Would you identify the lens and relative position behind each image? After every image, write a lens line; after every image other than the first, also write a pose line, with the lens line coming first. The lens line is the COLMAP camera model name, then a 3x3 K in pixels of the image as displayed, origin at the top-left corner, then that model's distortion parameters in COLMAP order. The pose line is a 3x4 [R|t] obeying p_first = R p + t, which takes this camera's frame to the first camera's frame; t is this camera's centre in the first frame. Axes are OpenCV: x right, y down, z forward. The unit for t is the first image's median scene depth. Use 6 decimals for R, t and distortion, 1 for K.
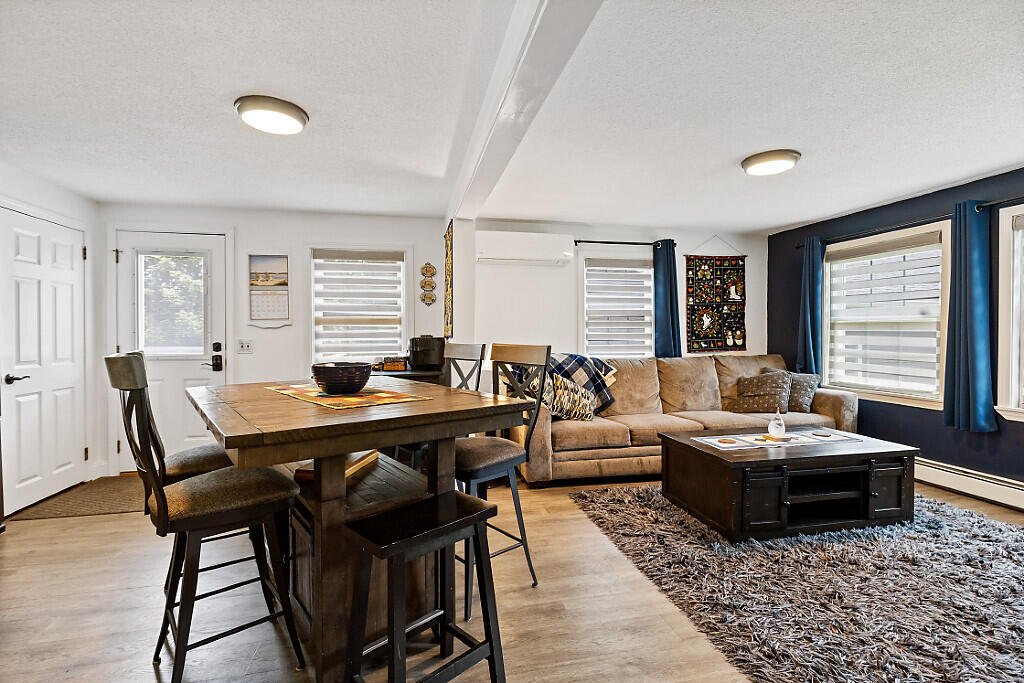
lens RADIAL K [[466.8, 0, 514.2], [0, 466.8, 333.1], [0, 0, 1]] dist [-0.001109, -0.001313]
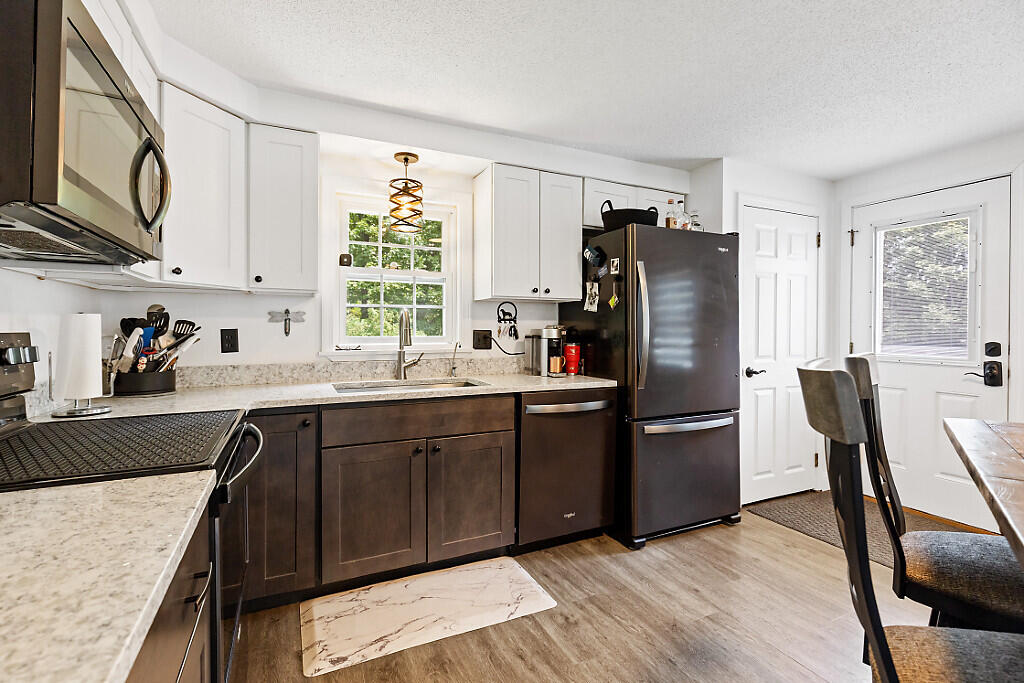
lens RADIAL K [[466.8, 0, 515.5], [0, 466.8, 335.8], [0, 0, 1]] dist [-0.001109, -0.001313]
pose [[0.224352, 0.017205, -0.974356, -0.176067], [-0.002694, 0.999851, 0.017035, 0.002308], [0.974504, -0.001197, 0.224365, 0.235749]]
